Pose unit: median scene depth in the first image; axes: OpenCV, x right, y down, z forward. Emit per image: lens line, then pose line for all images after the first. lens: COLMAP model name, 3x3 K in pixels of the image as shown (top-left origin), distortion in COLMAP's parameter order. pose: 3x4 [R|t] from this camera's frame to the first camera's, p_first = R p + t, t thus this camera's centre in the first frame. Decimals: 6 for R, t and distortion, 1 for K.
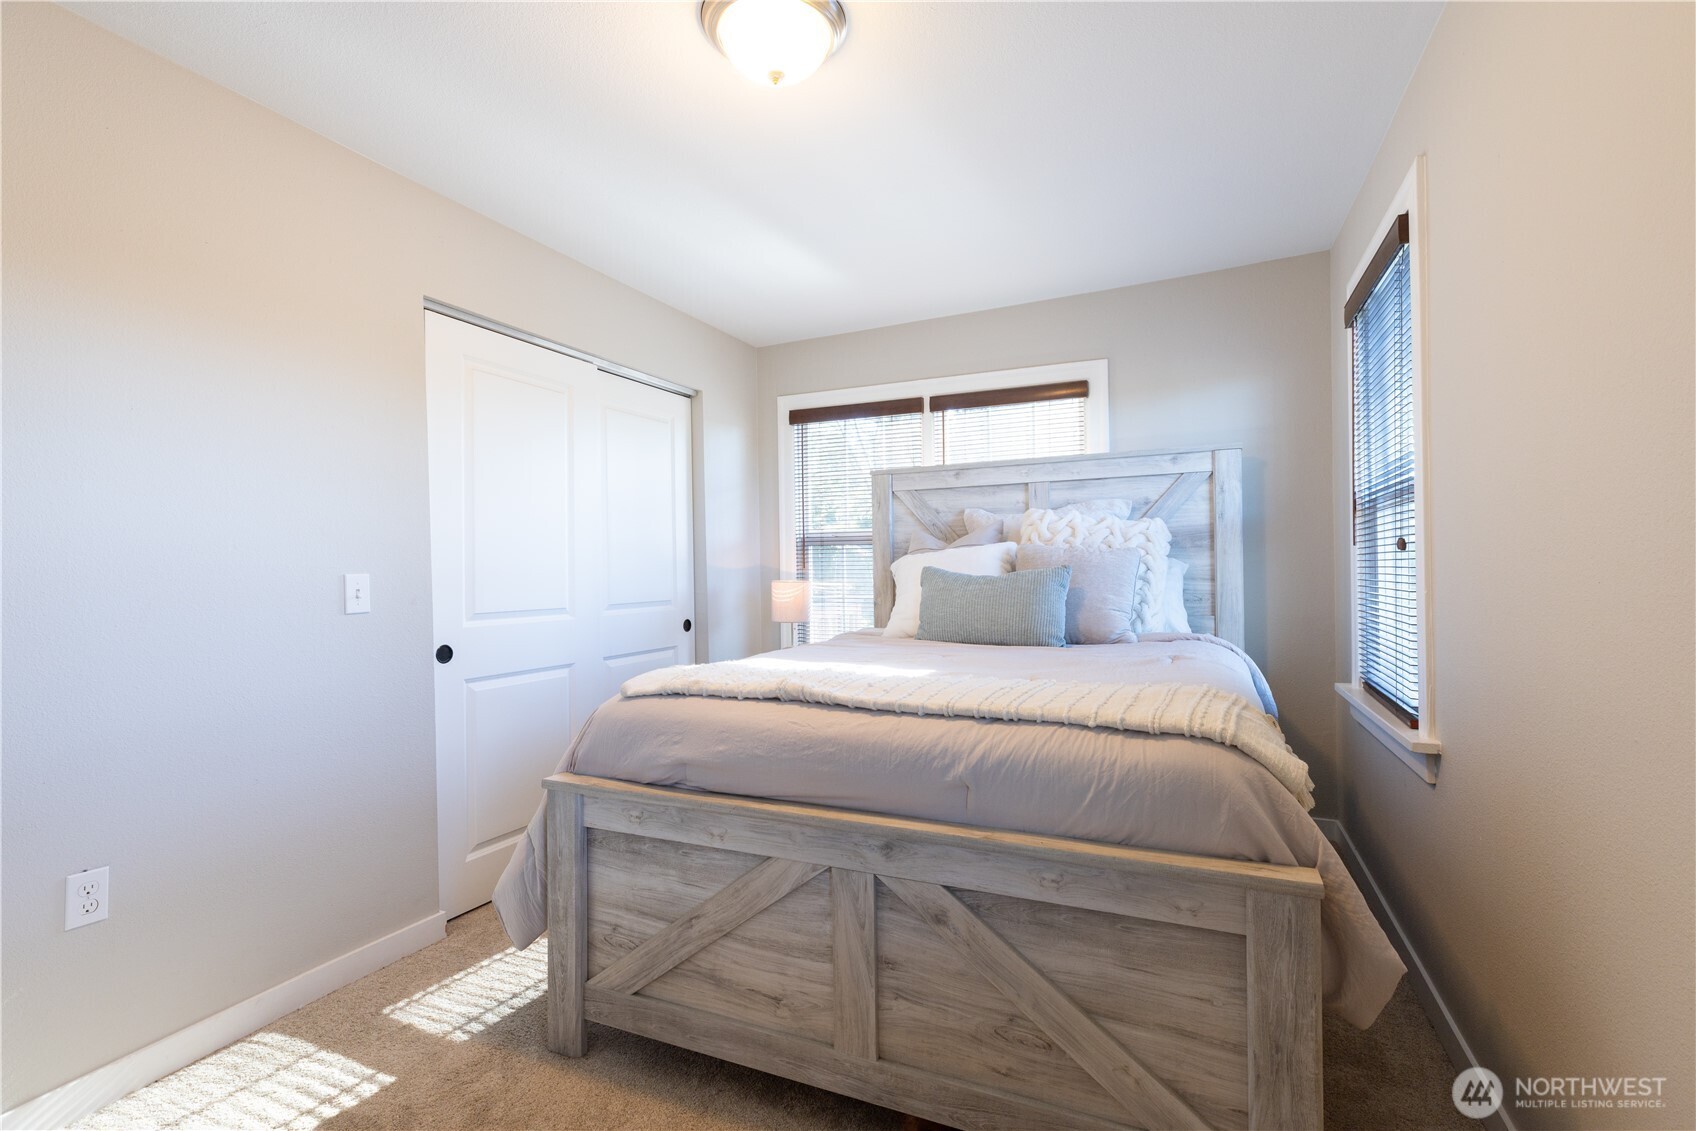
lens RADIAL K [[771.5, 0, 857.8], [0, 771.5, 569.4], [0, 0, 1]] dist [0.001015, 0.000144]
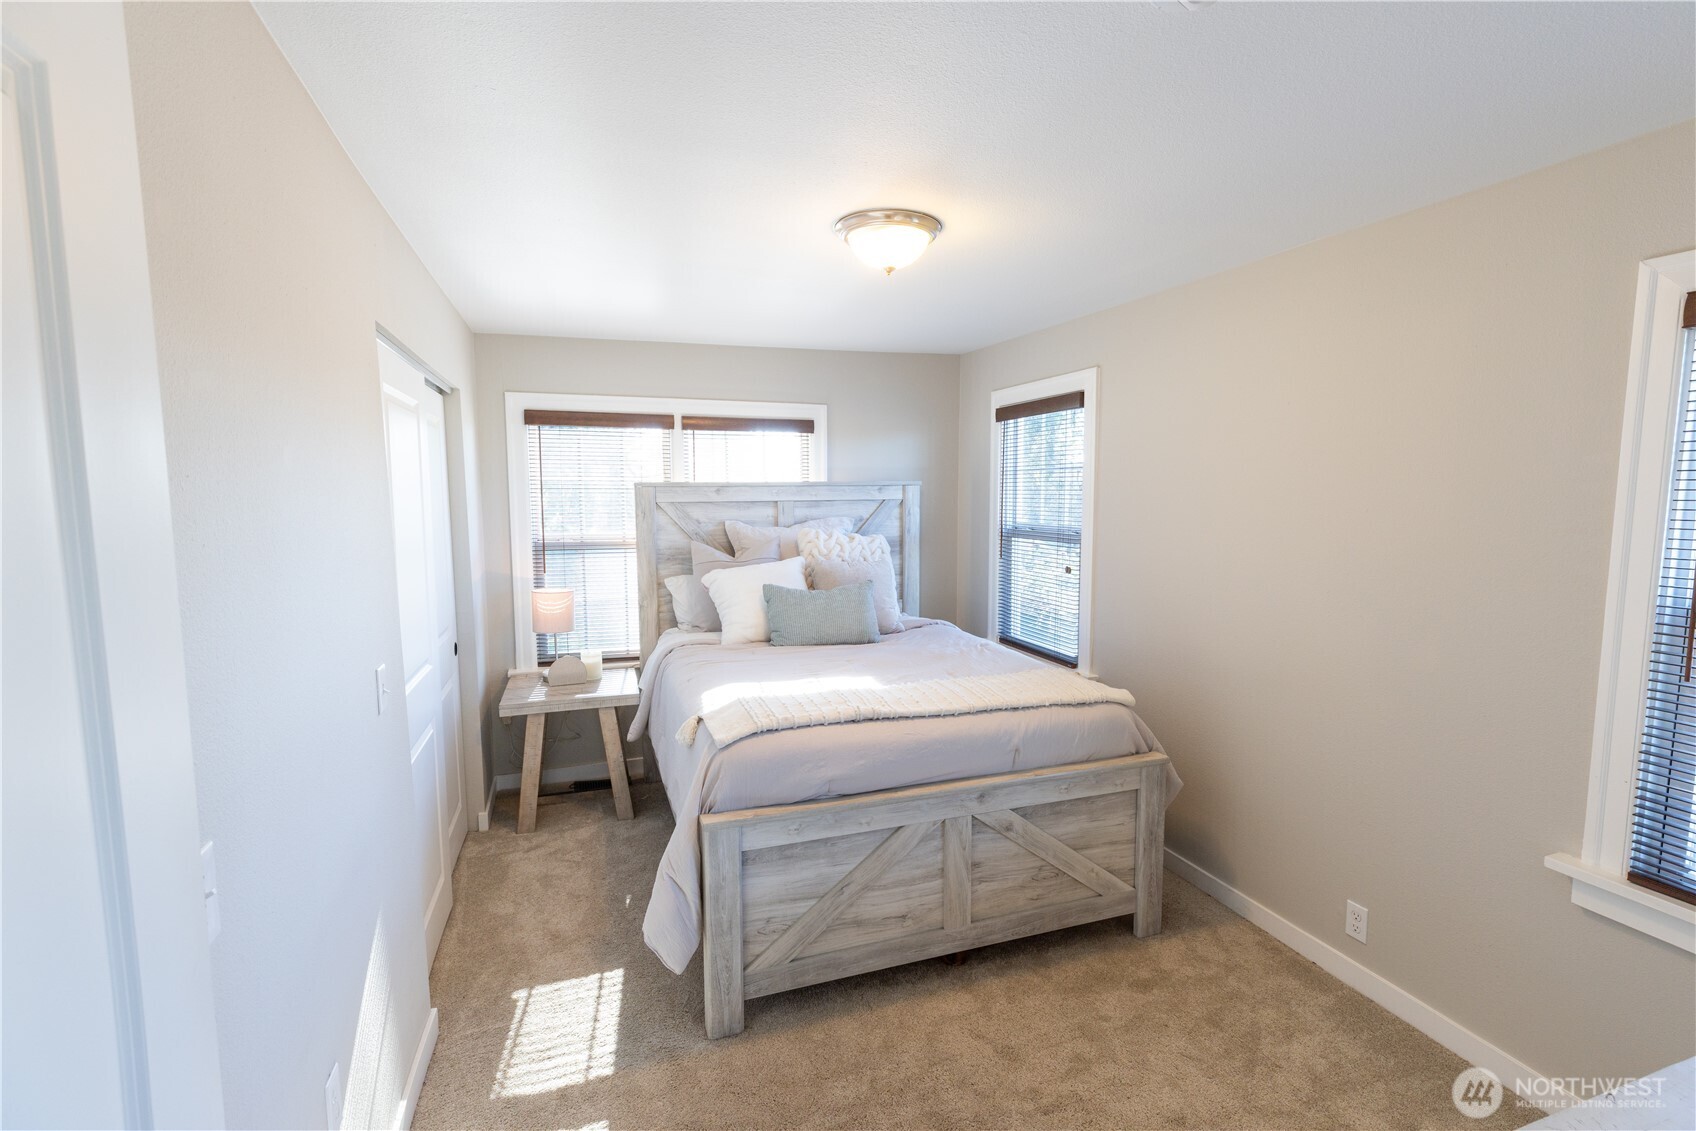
lens RADIAL K [[771.5, 0, 857.8], [0, 771.5, 569.4], [0, 0, 1]] dist [0.001015, 0.000144]
pose [[0.722134, -0.058947, 0.689237, -1.076758], [-0.006159, 0.995775, 0.091616, -0.231850], [-0.691726, -0.070404, 0.718720, 0.030545]]
